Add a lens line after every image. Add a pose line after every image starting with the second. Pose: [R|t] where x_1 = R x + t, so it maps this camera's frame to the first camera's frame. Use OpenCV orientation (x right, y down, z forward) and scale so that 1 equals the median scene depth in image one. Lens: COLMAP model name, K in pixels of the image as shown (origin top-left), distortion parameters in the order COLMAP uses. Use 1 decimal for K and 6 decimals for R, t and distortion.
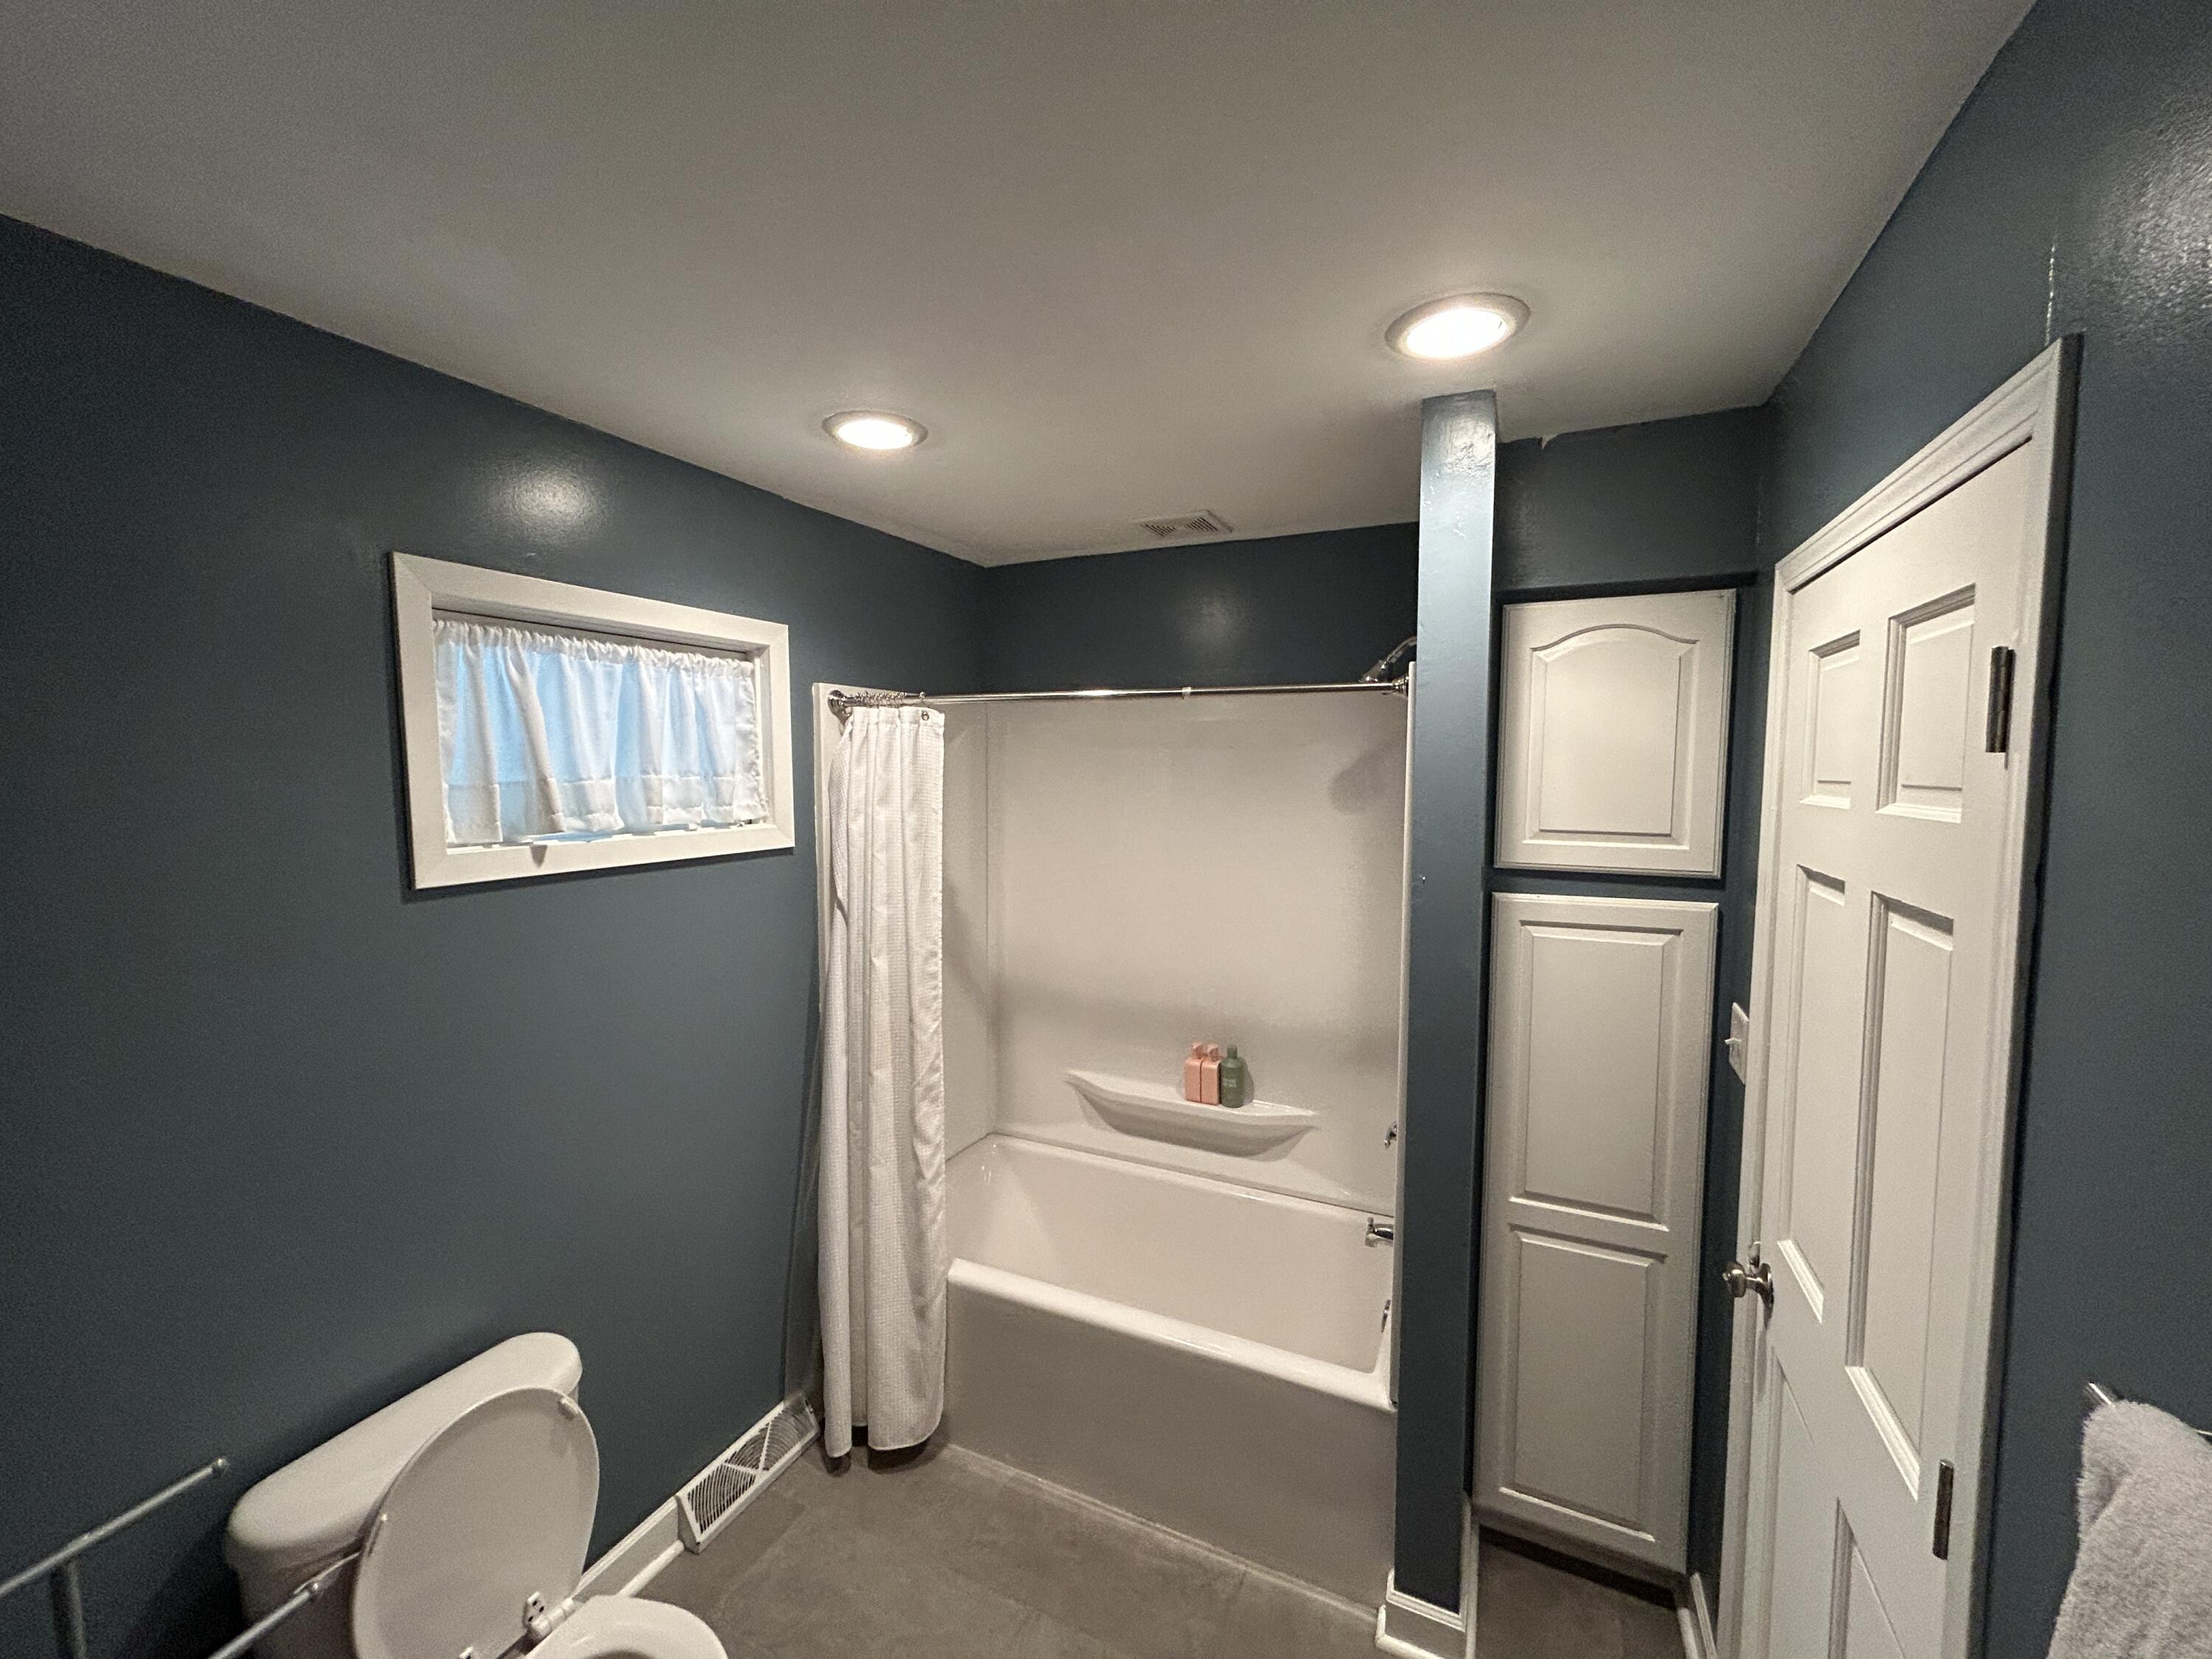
lens RADIAL K [[893.8, 0, 1099.7], [0, 893.8, 841.0], [0, 0, 1]] dist [0.000756, 0.000090]
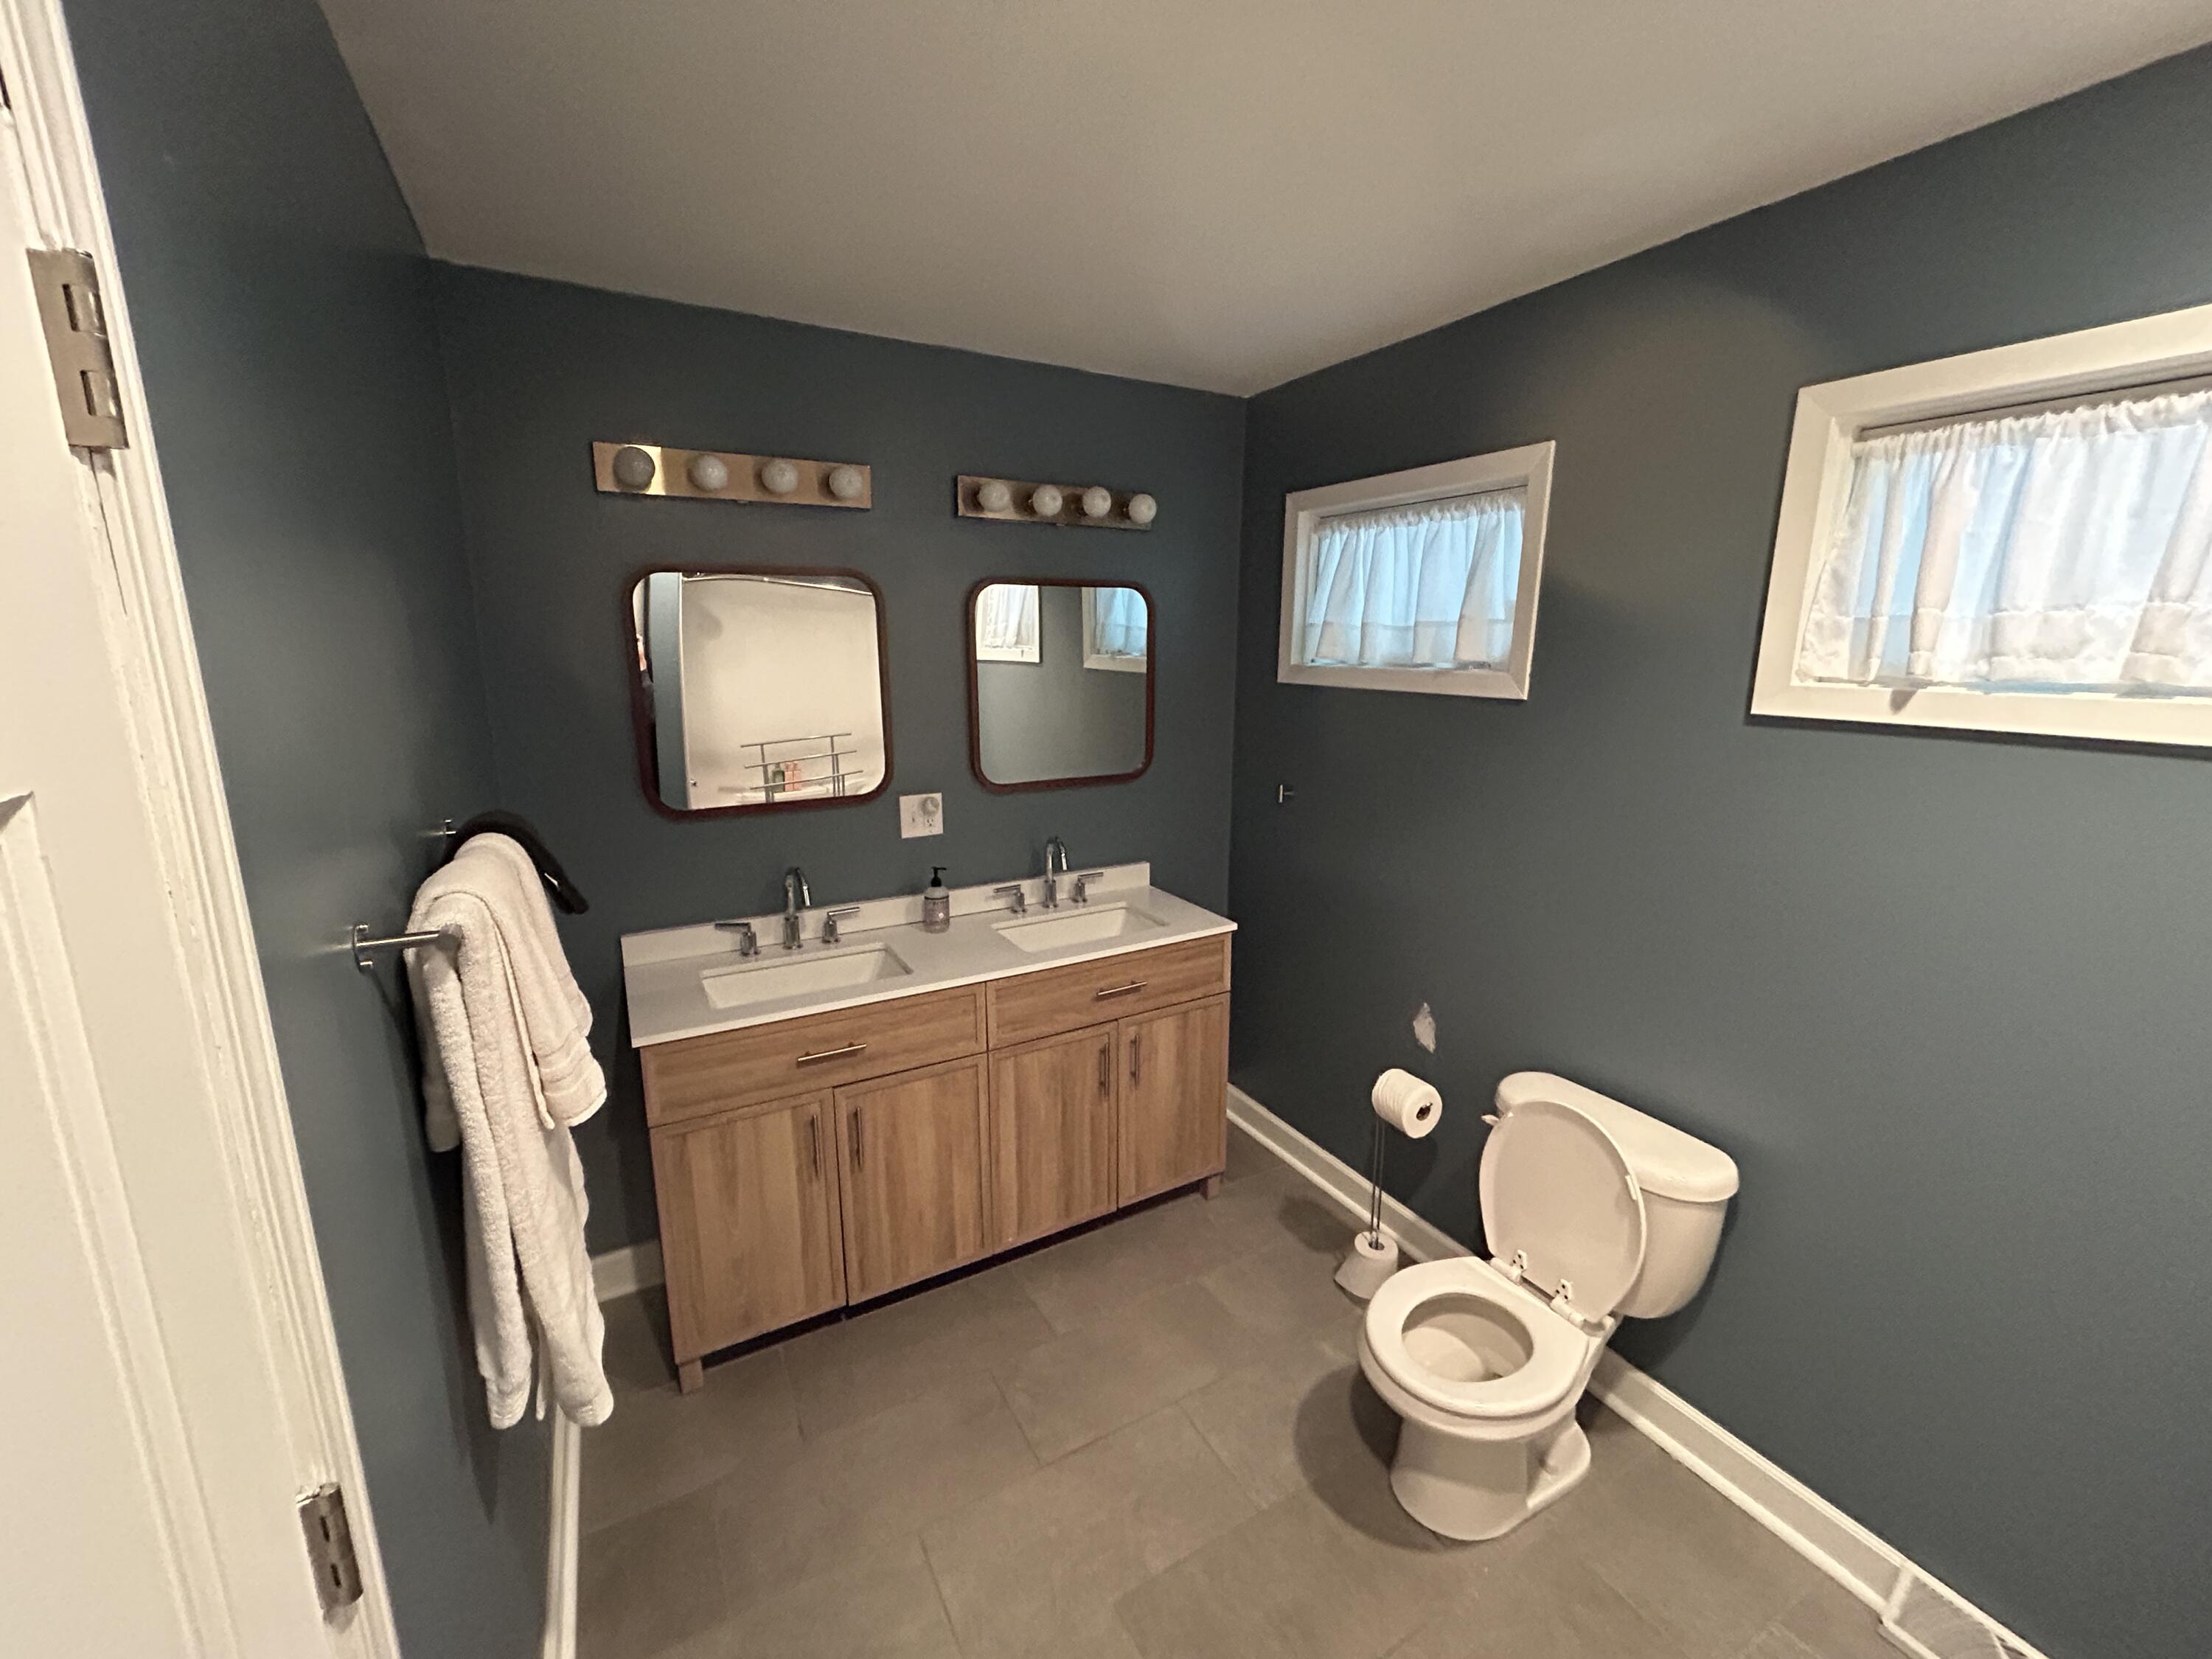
lens RADIAL K [[893.8, 0, 1096.5], [0, 893.8, 812.5], [0, 0, 1]] dist [0.000756, 0.000090]
pose [[-0.586987, 0.169938, -0.791560, 0.543734], [-0.060817, 0.965704, 0.252423, -0.052406], [0.807309, 0.196309, -0.556521, 0.903934]]
